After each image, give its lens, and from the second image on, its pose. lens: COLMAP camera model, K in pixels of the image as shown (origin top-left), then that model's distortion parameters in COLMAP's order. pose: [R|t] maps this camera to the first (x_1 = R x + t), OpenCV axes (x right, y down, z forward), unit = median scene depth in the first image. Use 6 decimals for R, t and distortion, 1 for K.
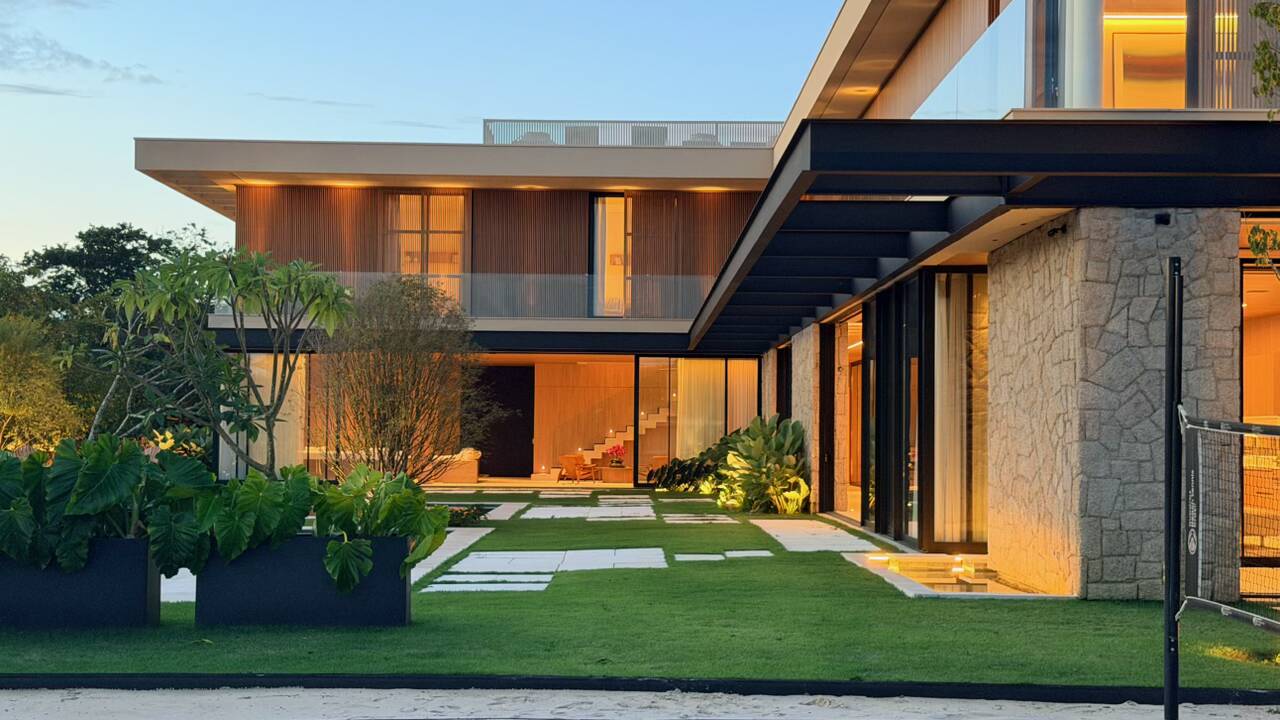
lens RADIAL K [[1803.2, 0, 645.3], [0, 1803.2, 372.5], [0, 0, 1]] dist [0.145812, 0.000000]
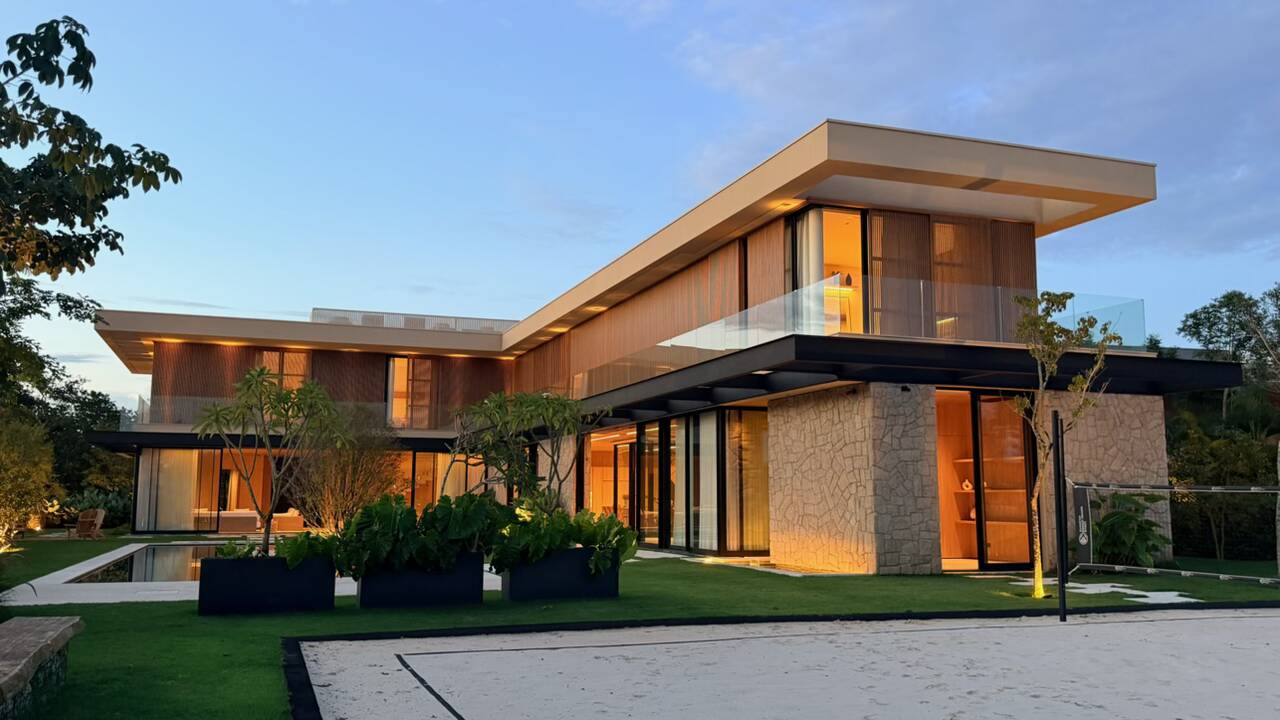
lens RADIAL K [[1053.8, 0, 644.8], [0, 1053.8, 368.4], [0, 0, 1]] dist [0.090233, -0.118420]
pose [[0.938182, 0.036687, 0.344193, -0.145621], [-0.005836, 0.995902, -0.090247, 0.001439], [-0.346093, 0.082659, 0.934552, -0.010511]]
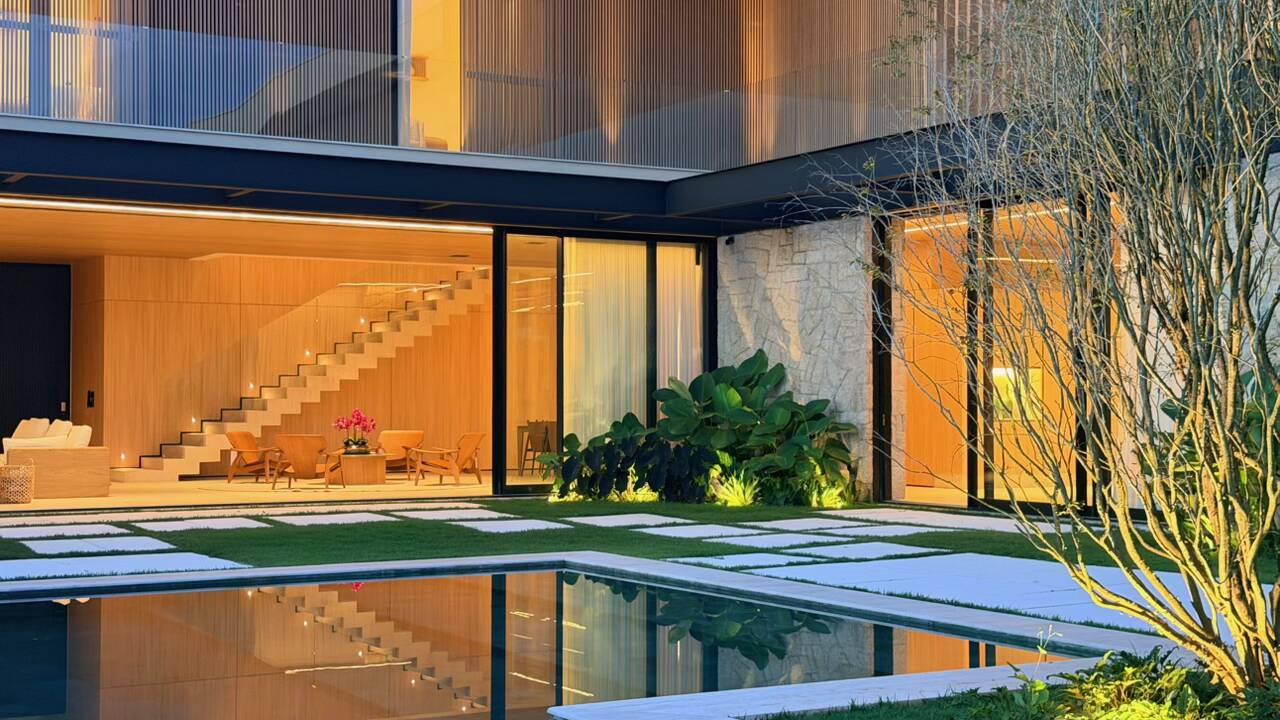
lens RADIAL K [[1803.2, 0, 645.8], [0, 1803.2, 362.0], [0, 0, 1]] dist [0.145812, 0.000000]
pose [[0.862365, 0.003773, 0.506273, -0.221264], [-0.010453, 0.999892, 0.010354, 0.021431], [-0.506179, -0.014221, 0.862311, 0.548789]]
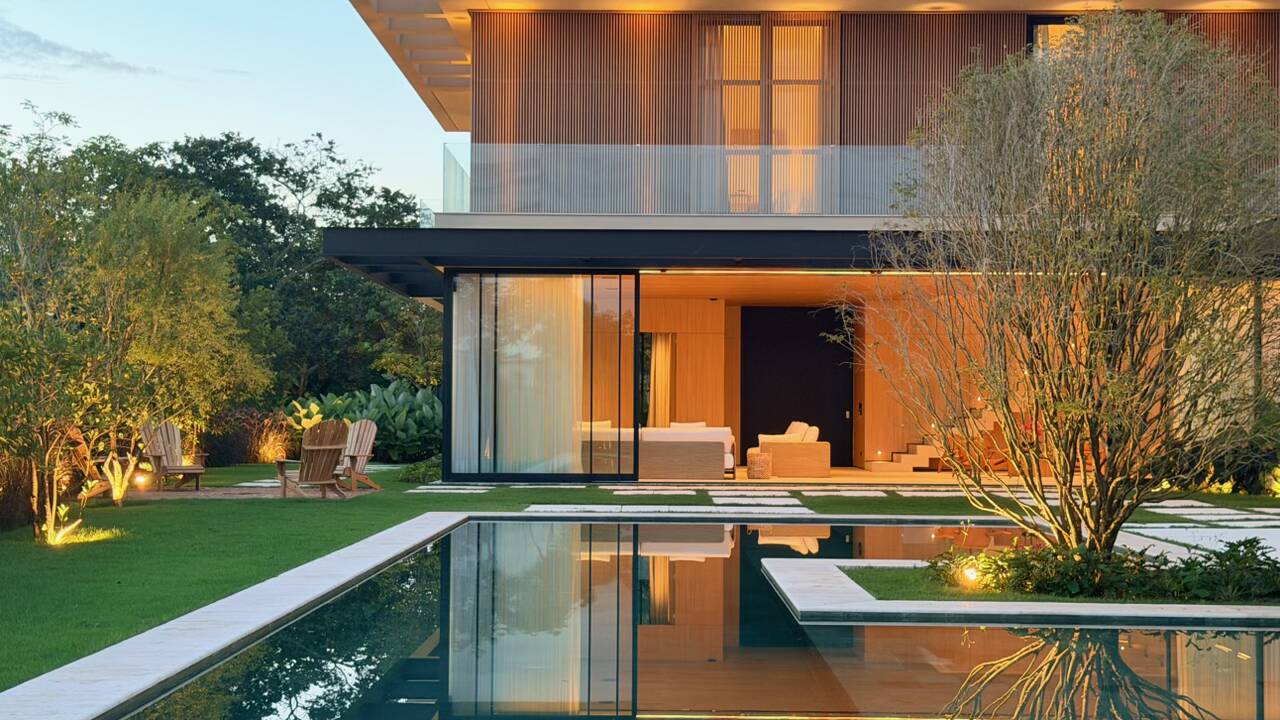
lens RADIAL K [[1803.2, 0, 640.2], [0, 1803.2, 356.1], [0, 0, 1]] dist [0.145812, 0.000000]
pose [[0.999928, -0.003176, -0.011613, -0.160452], [0.003174, 0.999995, -0.000243, 0.018504], [0.011614, 0.000206, 0.999933, 0.367283]]
